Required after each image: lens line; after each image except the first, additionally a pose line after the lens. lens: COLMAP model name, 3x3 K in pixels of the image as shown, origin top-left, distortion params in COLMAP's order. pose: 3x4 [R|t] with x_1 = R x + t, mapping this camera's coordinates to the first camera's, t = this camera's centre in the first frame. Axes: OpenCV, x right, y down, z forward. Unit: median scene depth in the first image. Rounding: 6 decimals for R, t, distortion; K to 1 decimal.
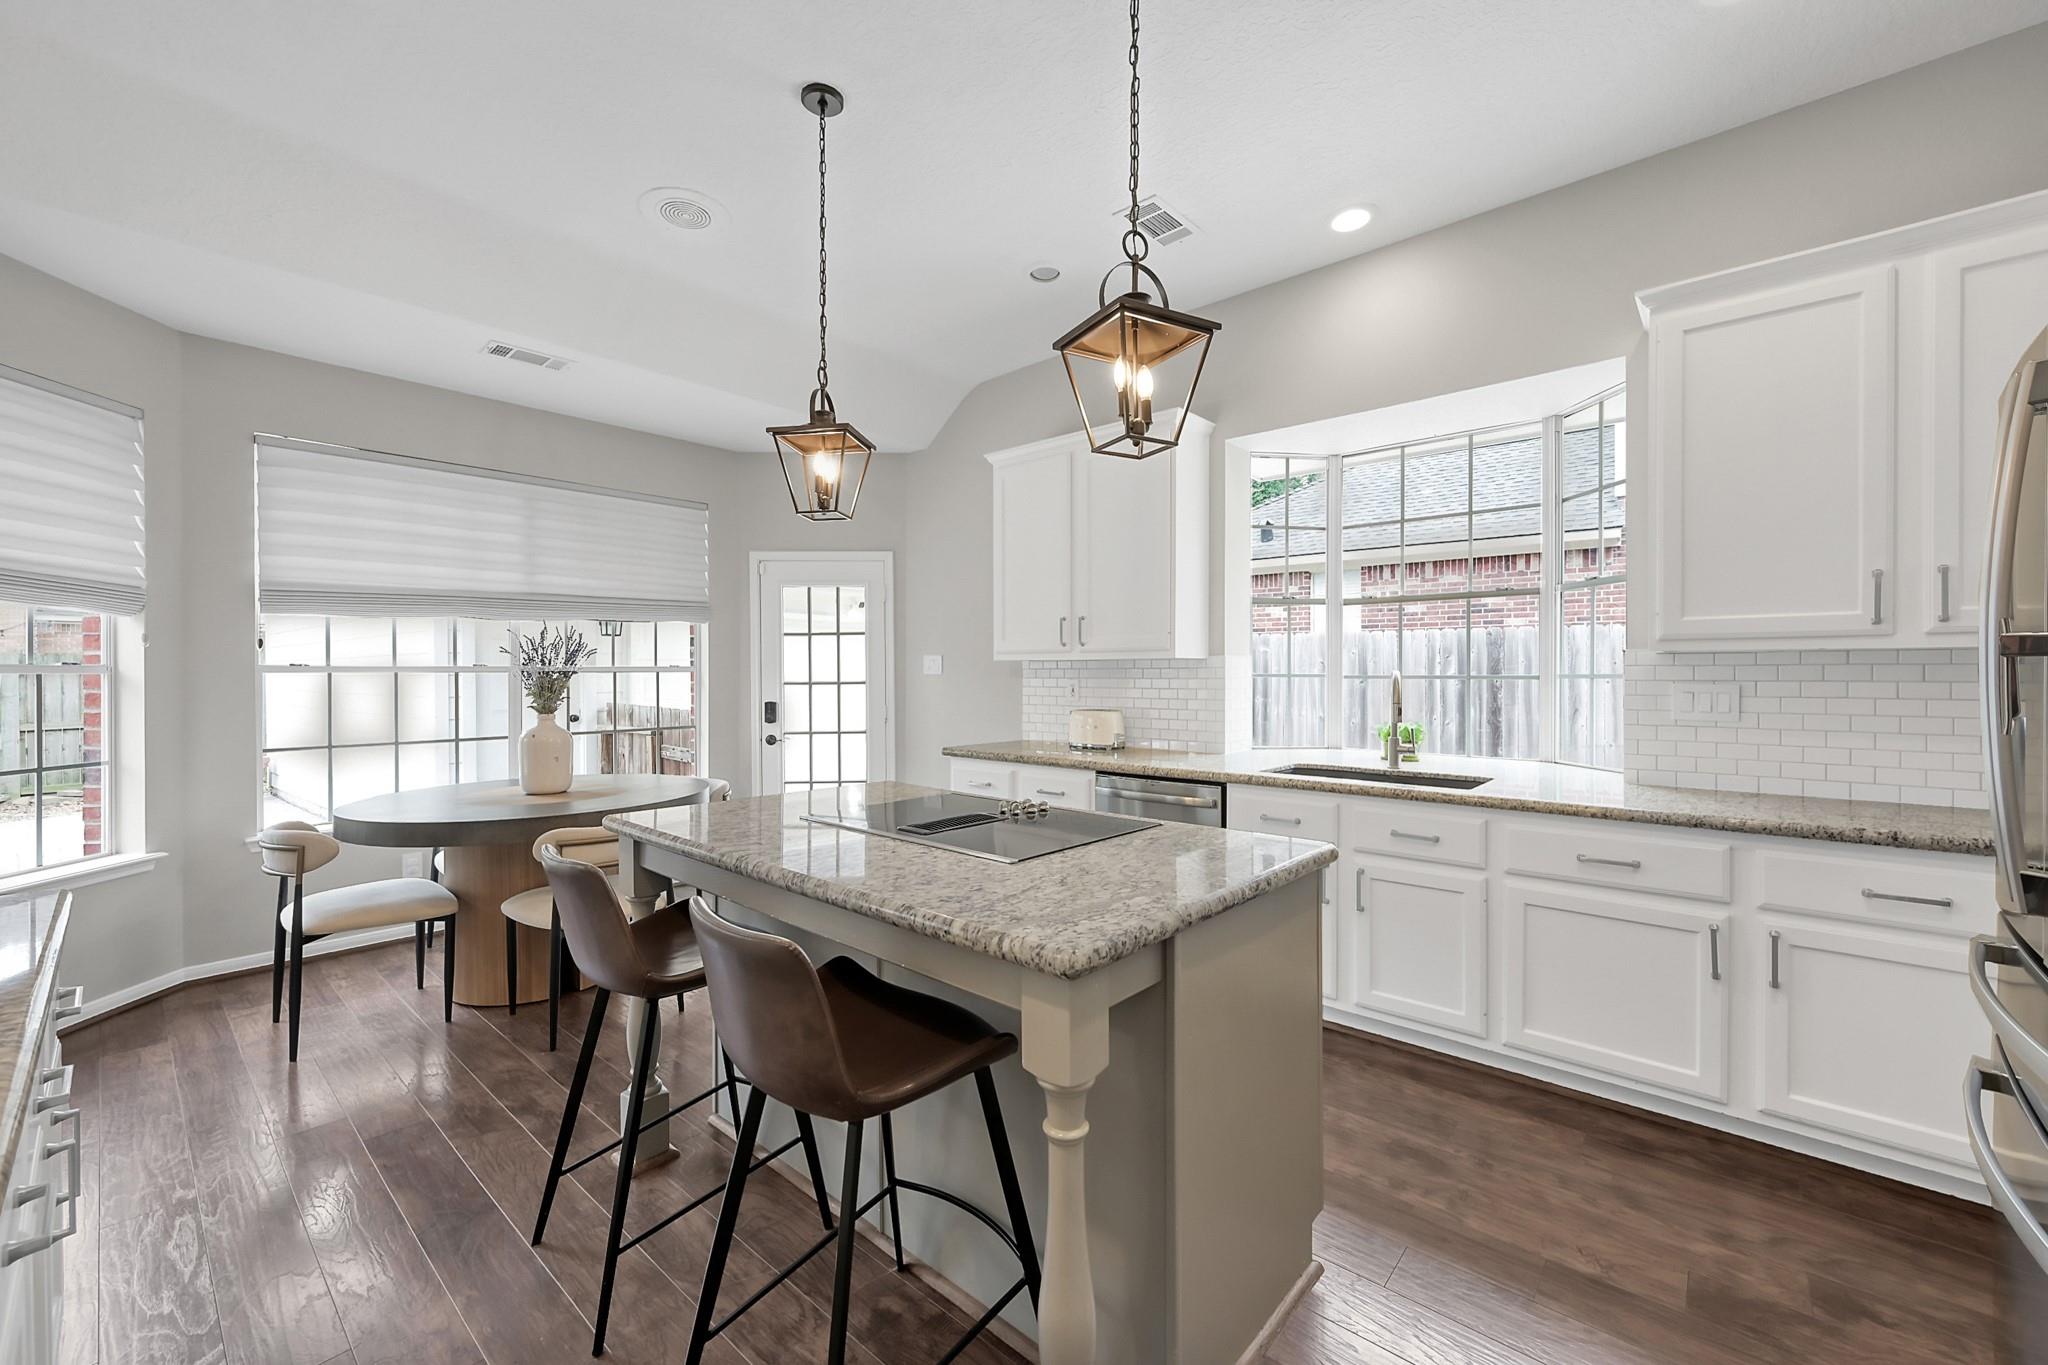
lens RADIAL K [[812.1, 0, 1024.0], [0, 812.1, 682.5], [0, 0, 1]] dist [0.002599, 0.000178]
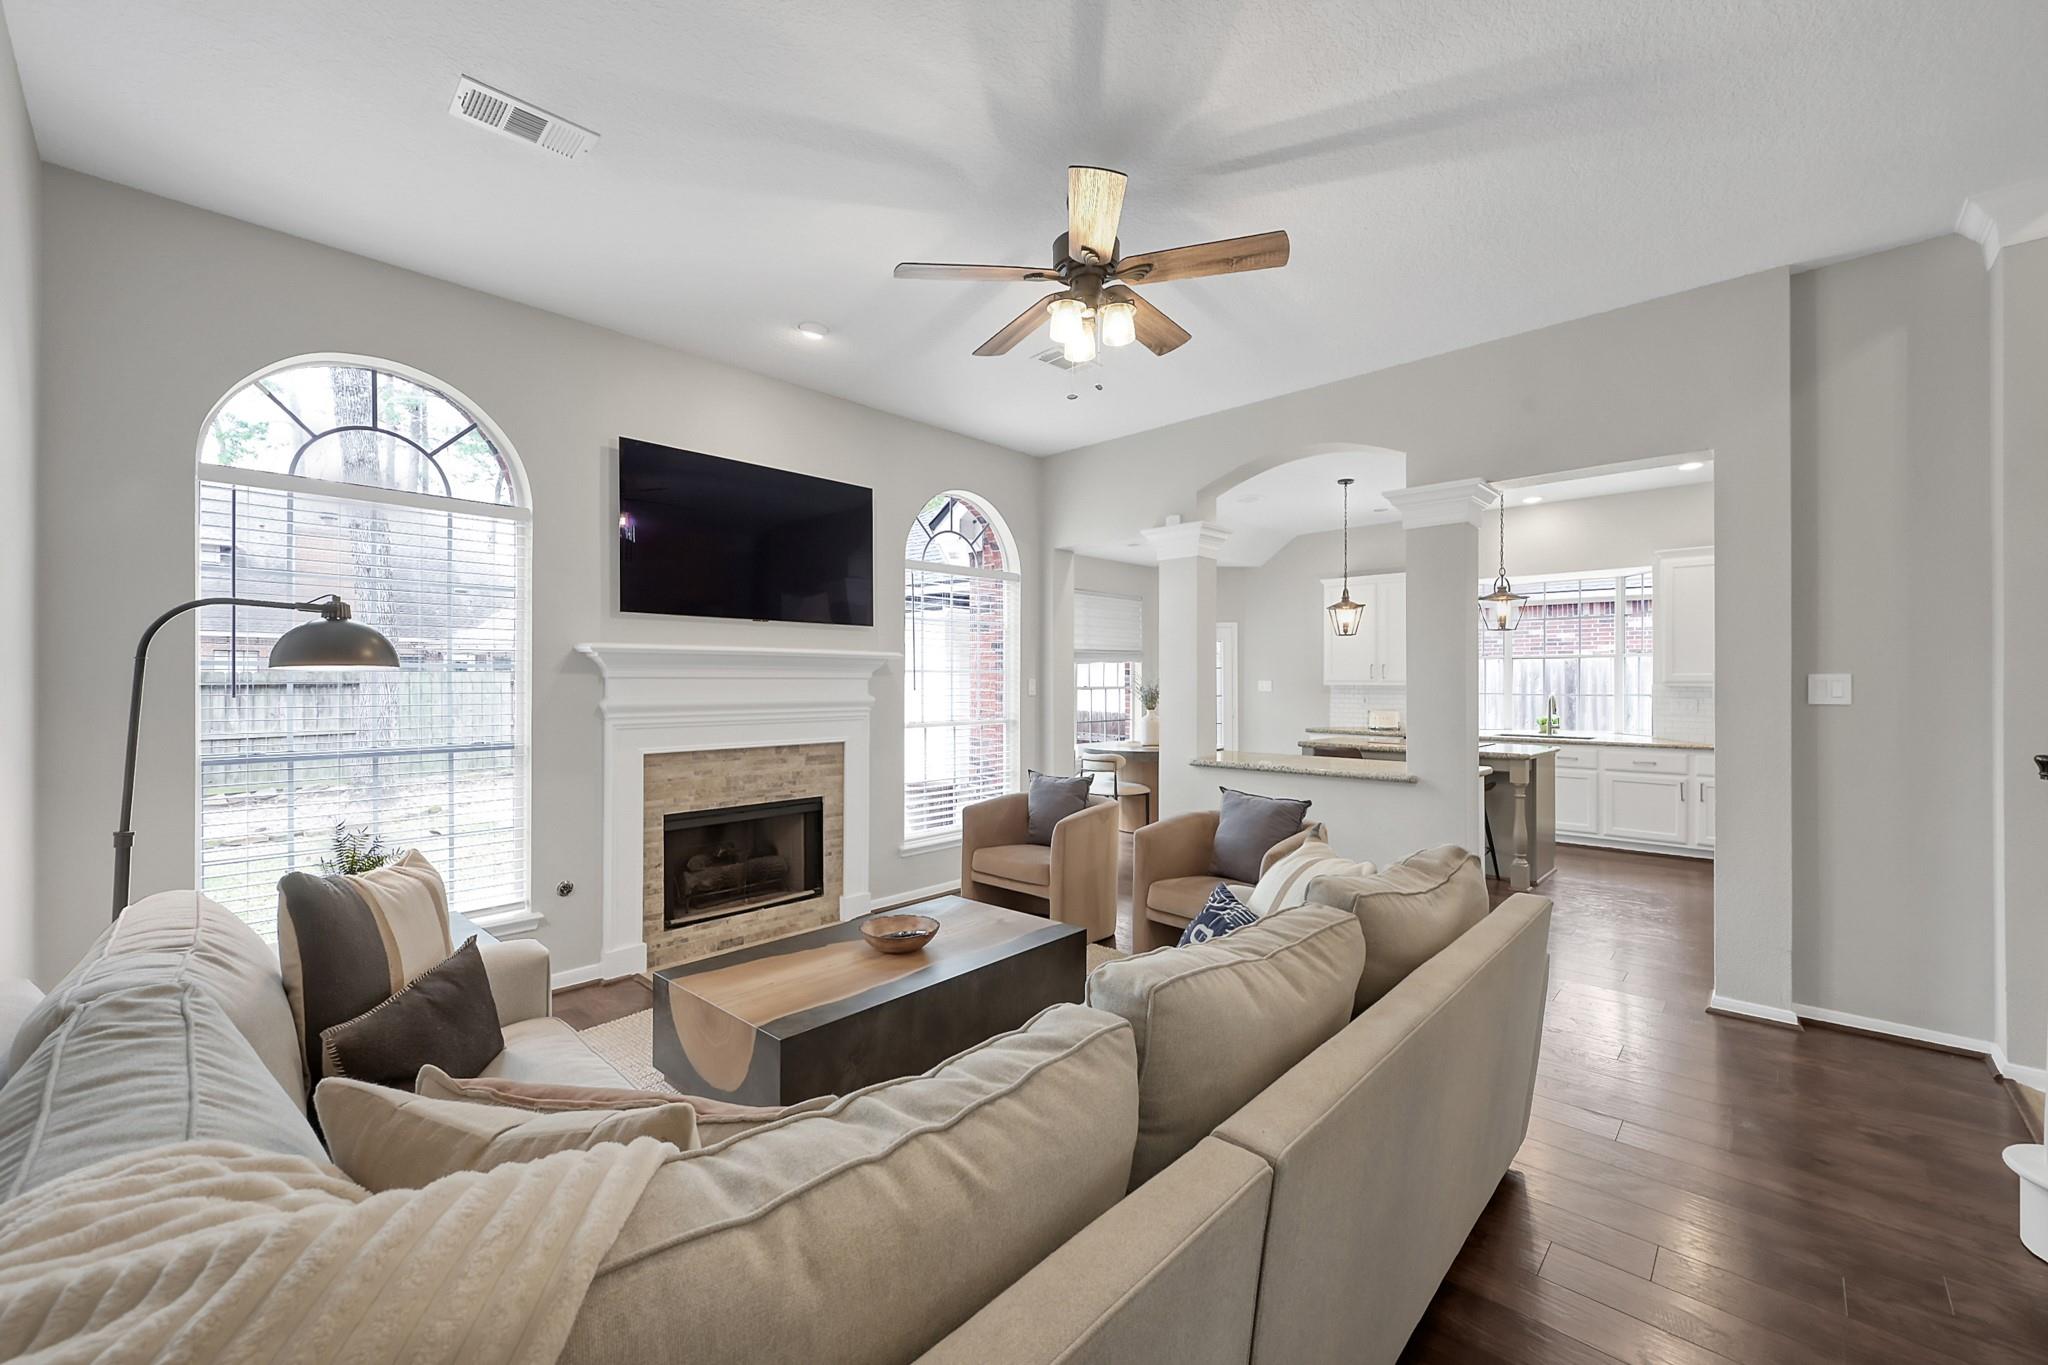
lens RADIAL K [[812.1, 0, 1024.0], [0, 812.1, 682.5], [0, 0, 1]] dist [0.002599, 0.000178]
pose [[0.999309, 0.004793, -0.036872, -1.062764], [-0.005308, 0.999890, -0.013873, -0.002777], [0.036801, 0.014059, 0.999224, -1.521310]]
